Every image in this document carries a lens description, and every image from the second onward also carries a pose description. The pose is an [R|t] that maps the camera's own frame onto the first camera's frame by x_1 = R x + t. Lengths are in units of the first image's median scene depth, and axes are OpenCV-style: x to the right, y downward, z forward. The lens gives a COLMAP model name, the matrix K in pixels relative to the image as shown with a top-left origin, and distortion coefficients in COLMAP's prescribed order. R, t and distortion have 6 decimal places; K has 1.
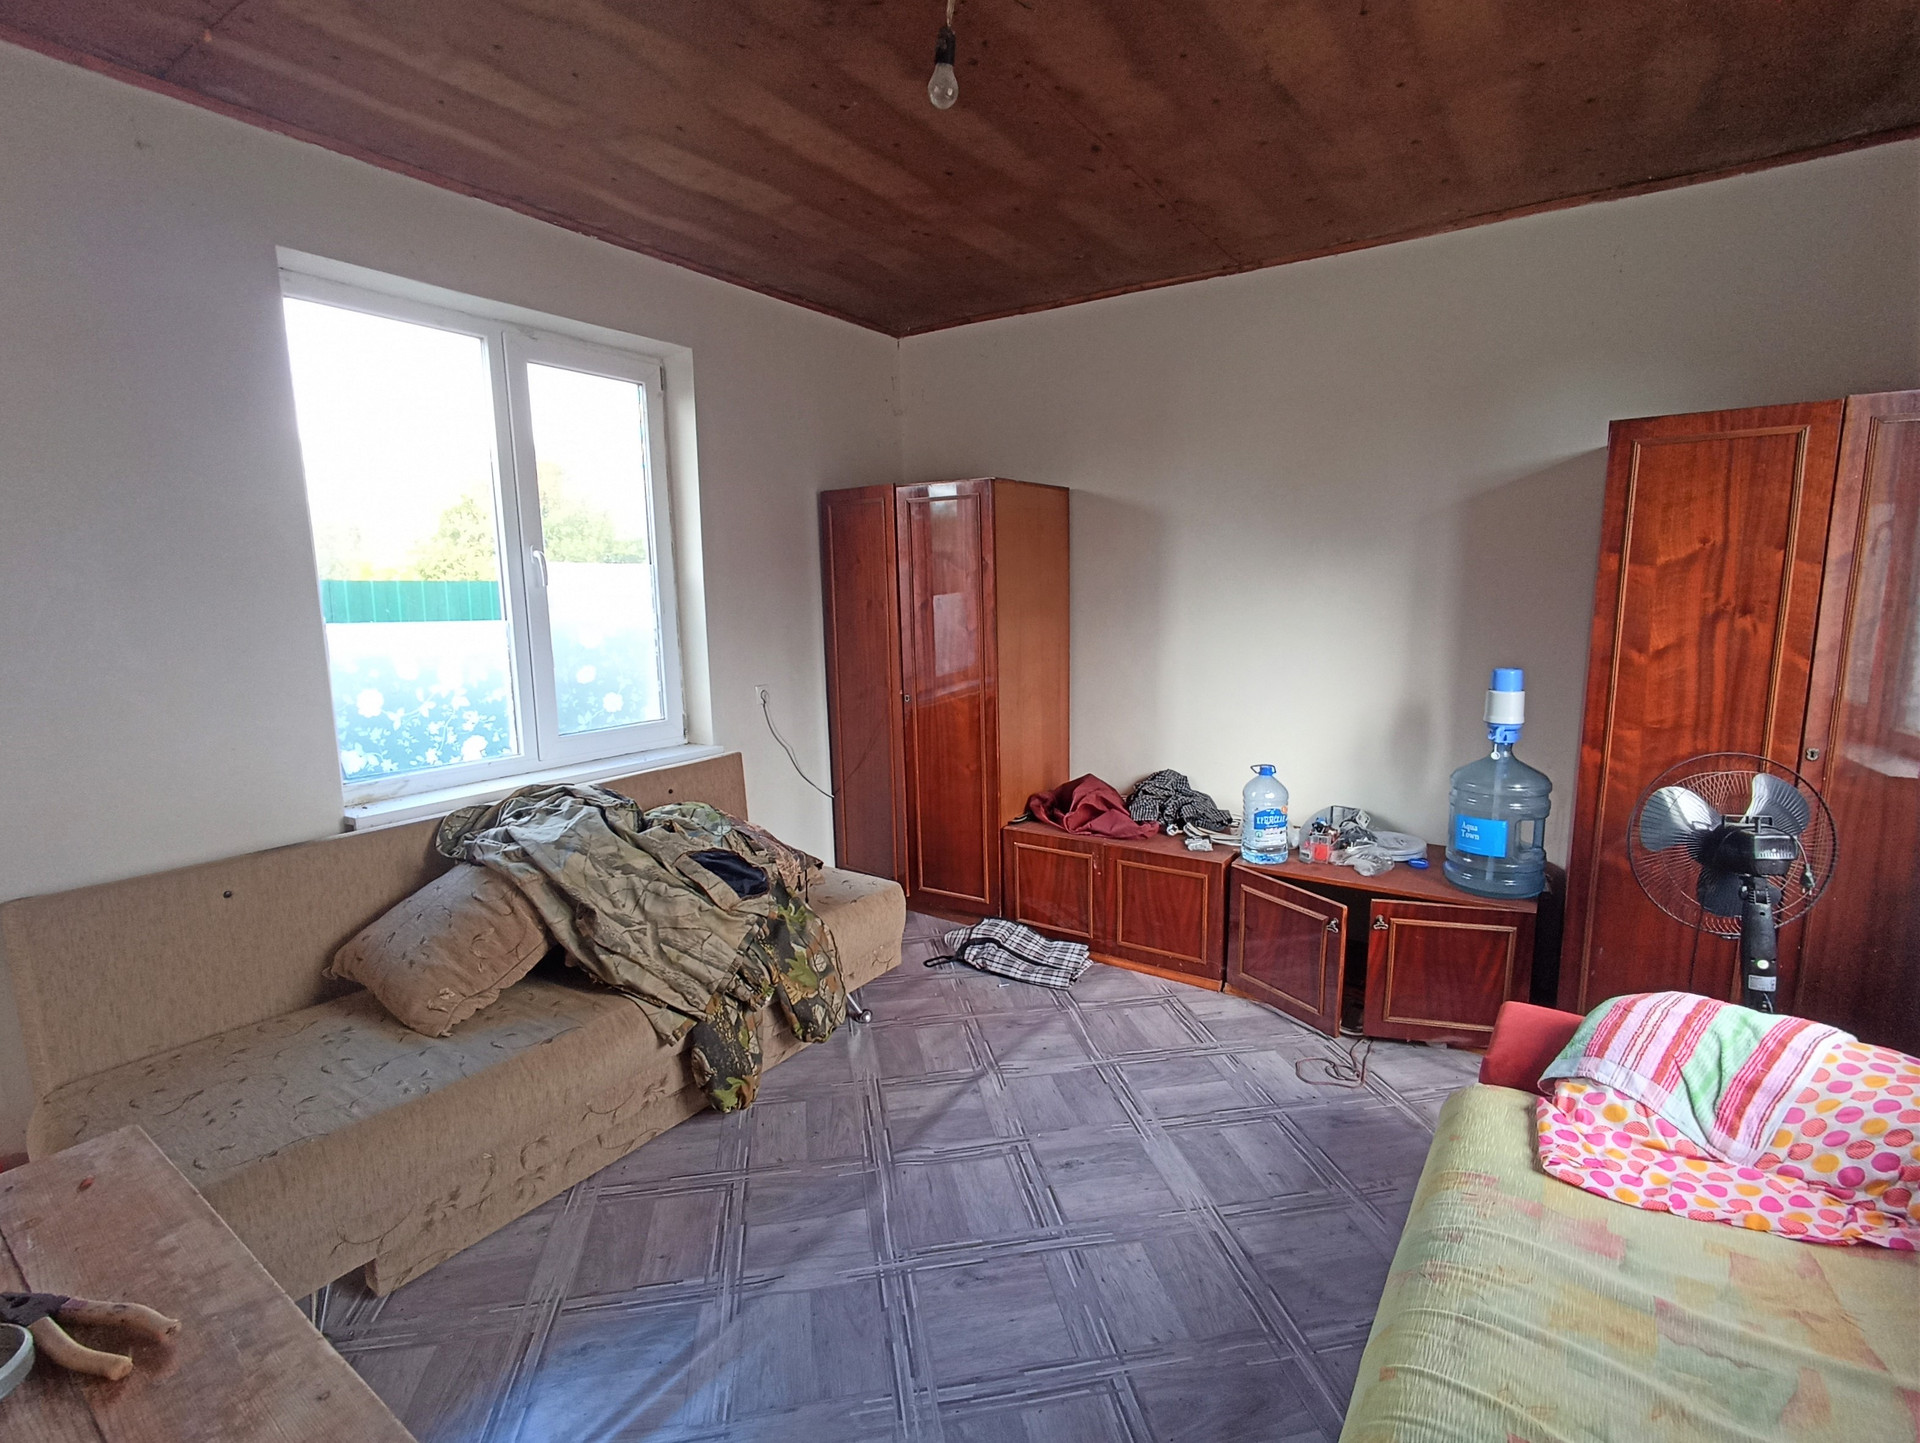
lens RADIAL K [[914.4, 0, 959.5], [0, 914.4, 725.7], [0, 0, 1]] dist [-0.003943, -0.001272]
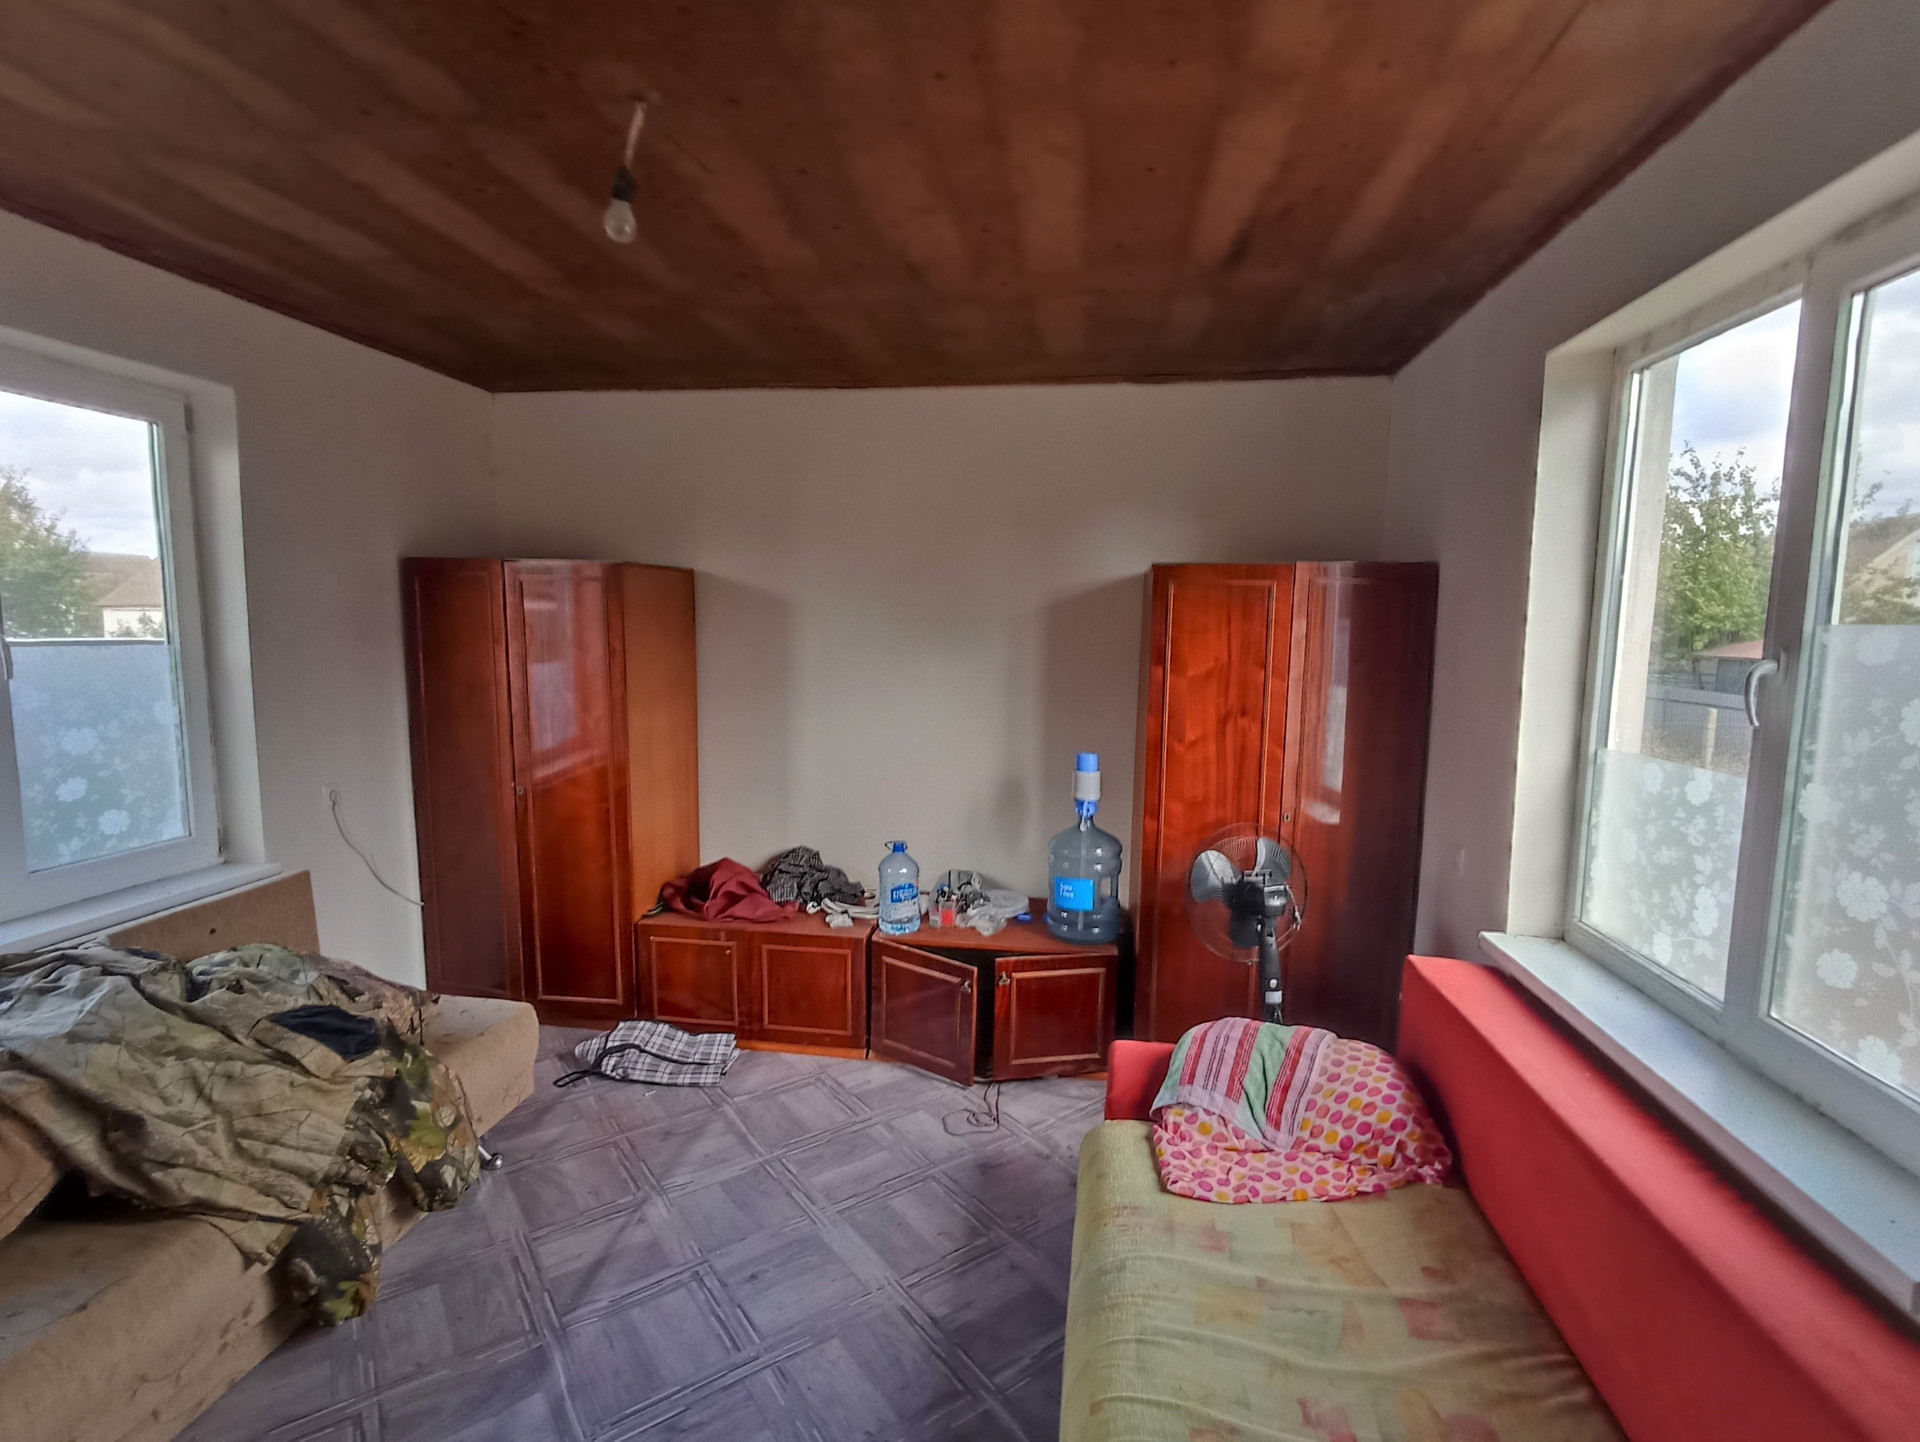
lens RADIAL K [[914.4, 0, 959.5], [0, 914.4, 725.2], [0, 0, 1]] dist [-0.003943, -0.001272]
pose [[0.898629, -0.020349, 0.438236, -0.085710], [0.038966, 0.998678, -0.033530, -0.066414], [-0.436975, 0.047207, 0.898234, -0.020622]]
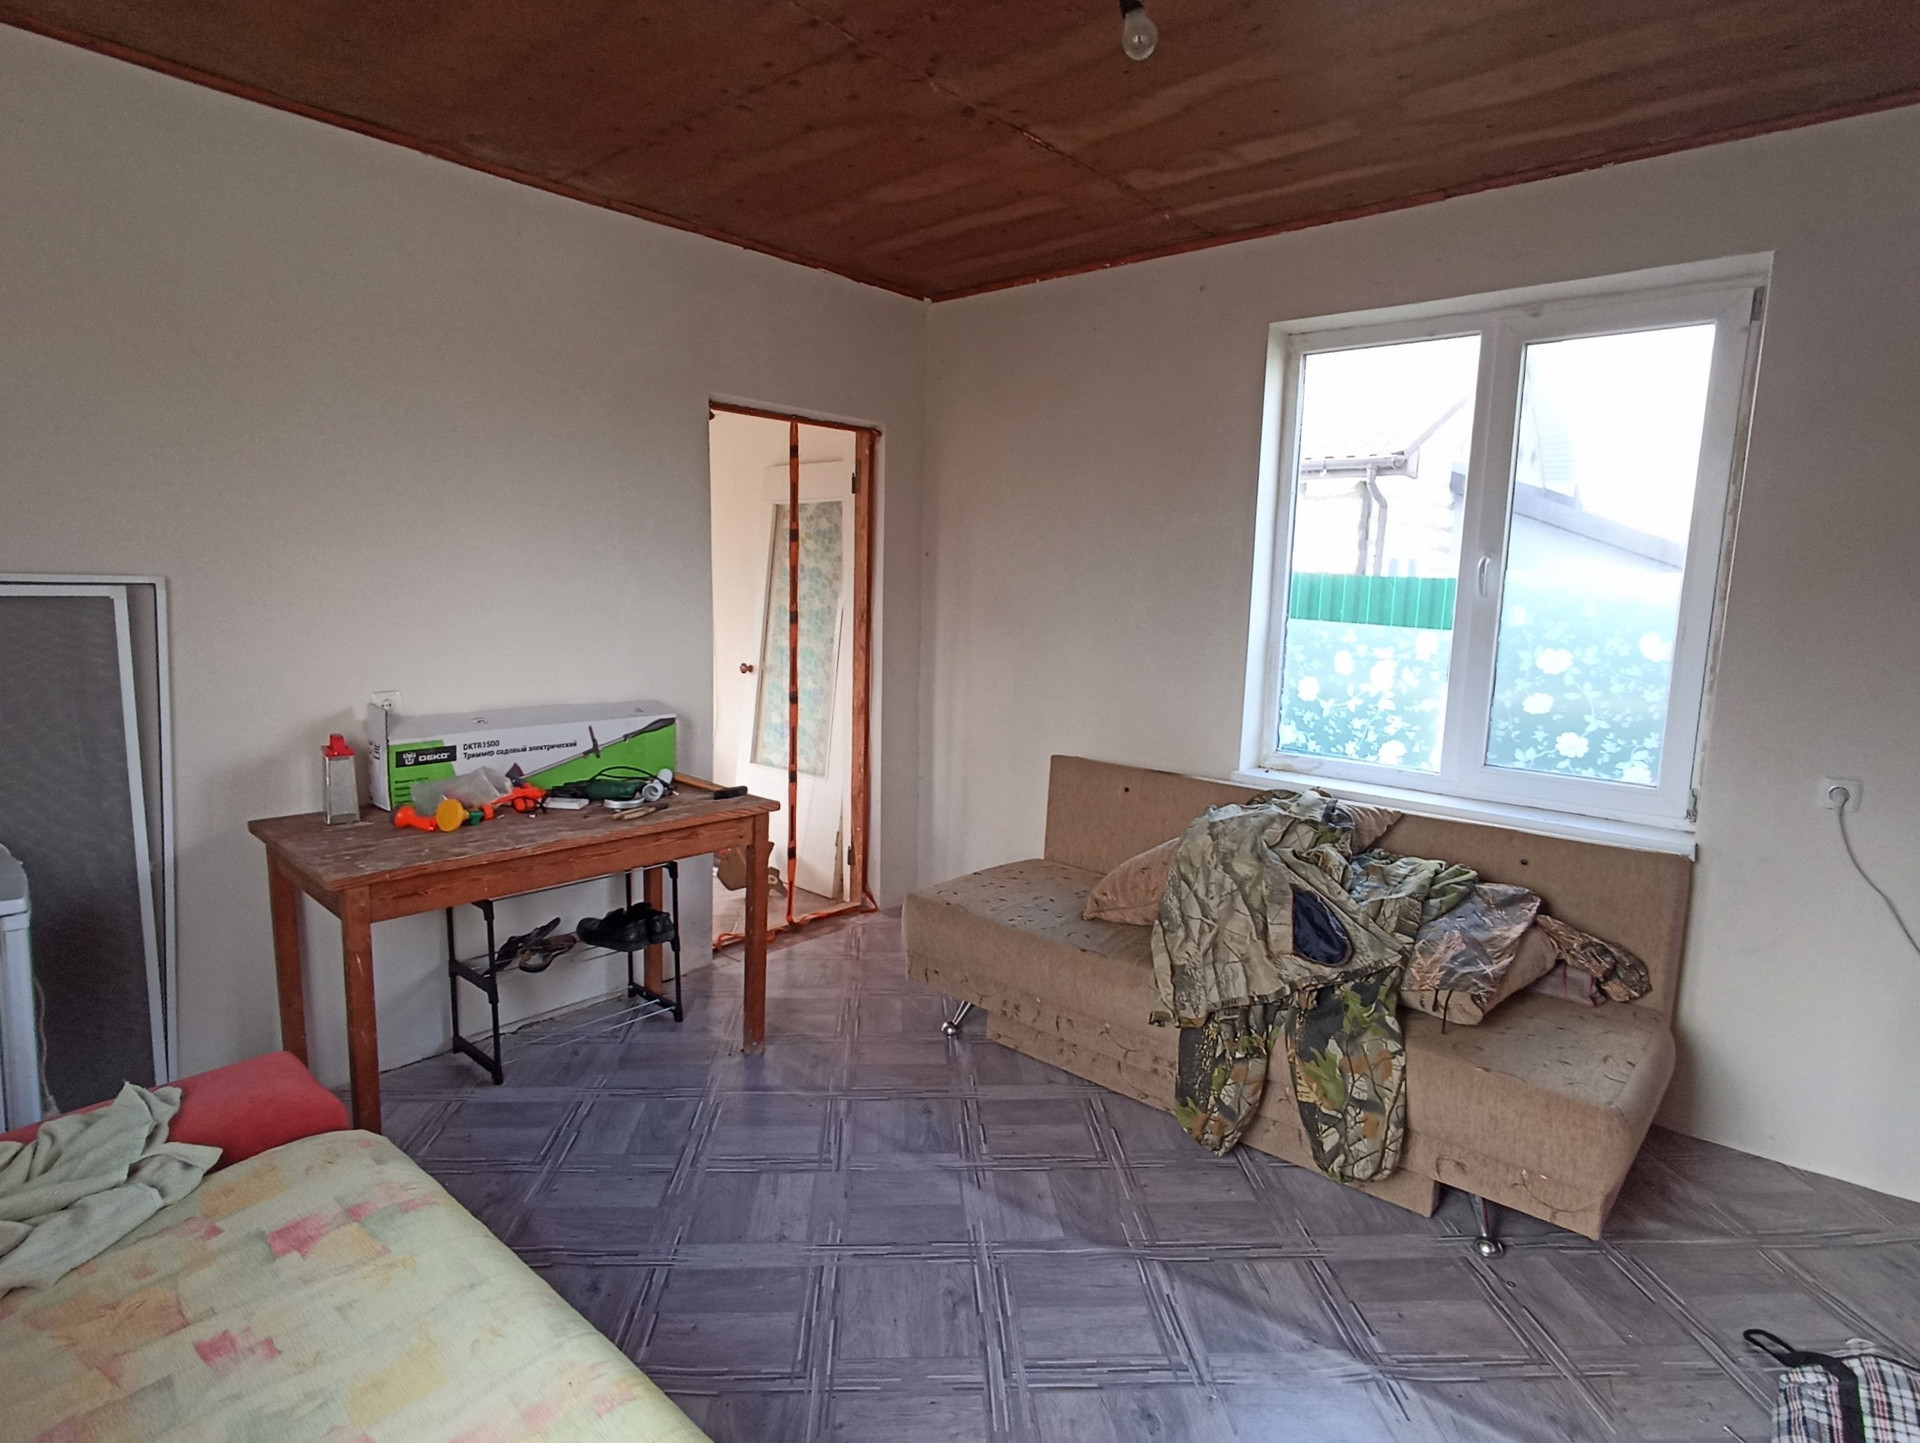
lens RADIAL K [[1032.4, 0, 948.5], [0, 1032.4, 726.8], [0, 0, 1]] dist [-0.003871, -0.001487]
pose [[-0.125124, 0.160141, -0.979132, 0.696710], [-0.172385, 0.968368, 0.180410, -0.134877], [0.977050, 0.191361, -0.093561, 0.676573]]
